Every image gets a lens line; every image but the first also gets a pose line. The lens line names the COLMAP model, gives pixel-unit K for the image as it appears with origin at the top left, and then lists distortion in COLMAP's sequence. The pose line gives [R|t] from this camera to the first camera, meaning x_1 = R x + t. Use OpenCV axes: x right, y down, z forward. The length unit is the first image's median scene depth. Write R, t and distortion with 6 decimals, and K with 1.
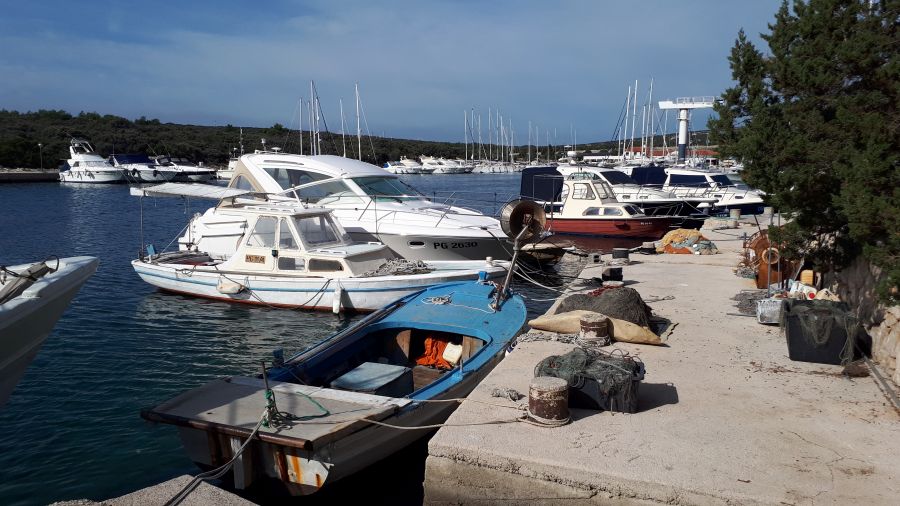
lens RADIAL K [[738.4, 0, 449.9], [0, 738.4, 248.6], [0, 0, 1]] dist [0.078260, -0.016225]
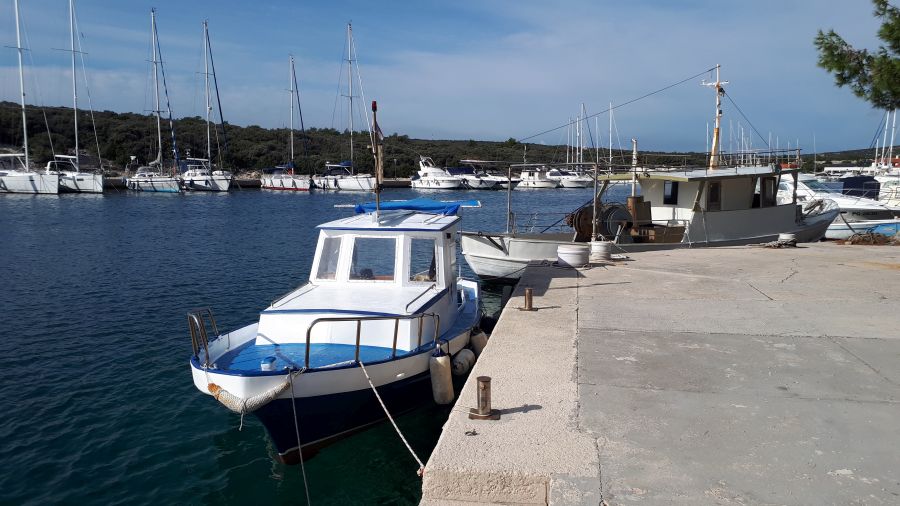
lens RADIAL K [[738.4, 0, 451.2], [0, 738.4, 256.4], [0, 0, 1]] dist [0.078260, -0.016225]
pose [[0.964254, 0.036298, -0.262482, -0.100869], [-0.037420, 0.999299, 0.000723, 0.028790], [0.262324, 0.009125, 0.964937, -0.242469]]
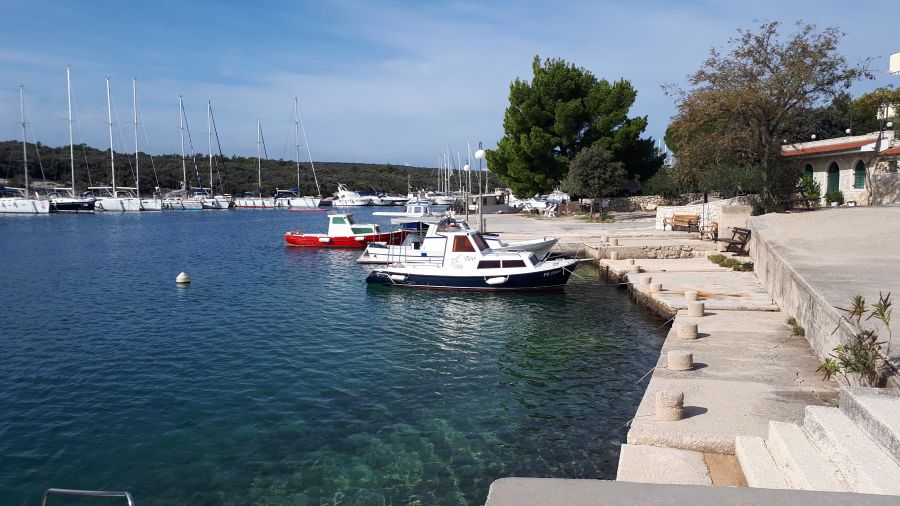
lens RADIAL K [[738.4, 0, 448.2], [0, 738.4, 252.7], [0, 0, 1]] dist [0.078260, -0.016225]
pose [[0.994151, 0.005355, -0.107870, -0.022464], [-0.009048, 0.999389, -0.033775, 0.091353], [0.107623, 0.034553, 0.993591, -0.827643]]
